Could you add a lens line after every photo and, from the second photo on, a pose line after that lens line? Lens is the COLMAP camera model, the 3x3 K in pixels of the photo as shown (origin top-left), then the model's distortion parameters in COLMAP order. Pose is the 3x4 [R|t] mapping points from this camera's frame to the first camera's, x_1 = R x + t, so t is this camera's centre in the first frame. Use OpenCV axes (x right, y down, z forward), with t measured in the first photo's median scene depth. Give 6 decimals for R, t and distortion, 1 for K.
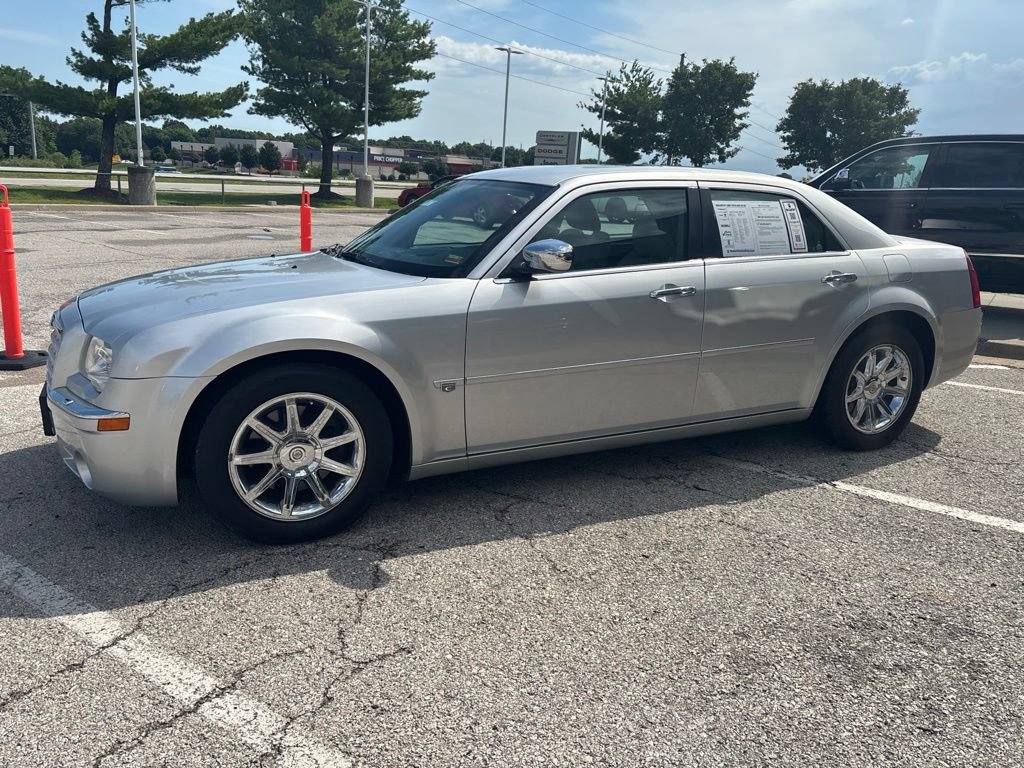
lens RADIAL K [[777.0, 0, 506.1], [0, 777.0, 376.7], [0, 0, 1]] dist [0.032085, -0.029281]
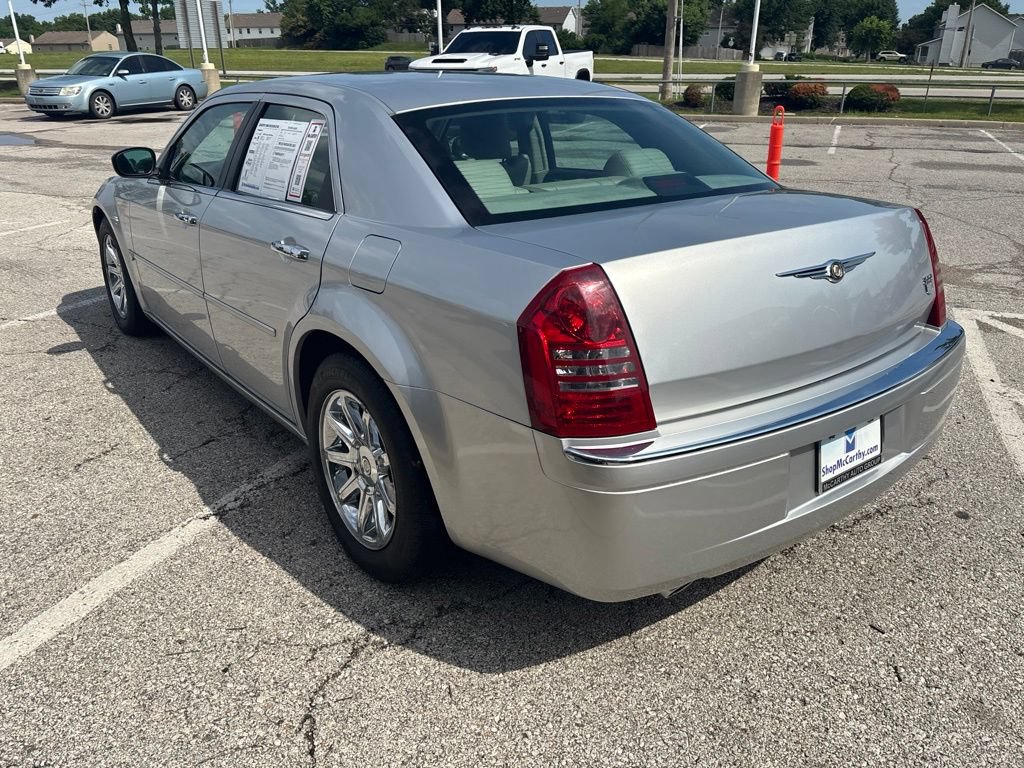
lens RADIAL K [[773.0, 0, 504.0], [0, 773.0, 381.7], [0, 0, 1]] dist [0.047812, -0.057154]
pose [[0.206334, 0.328014, -0.921864, 1.006846], [-0.230435, 0.931928, 0.280018, -0.227871], [0.950960, 0.154653, 0.267874, 0.951623]]
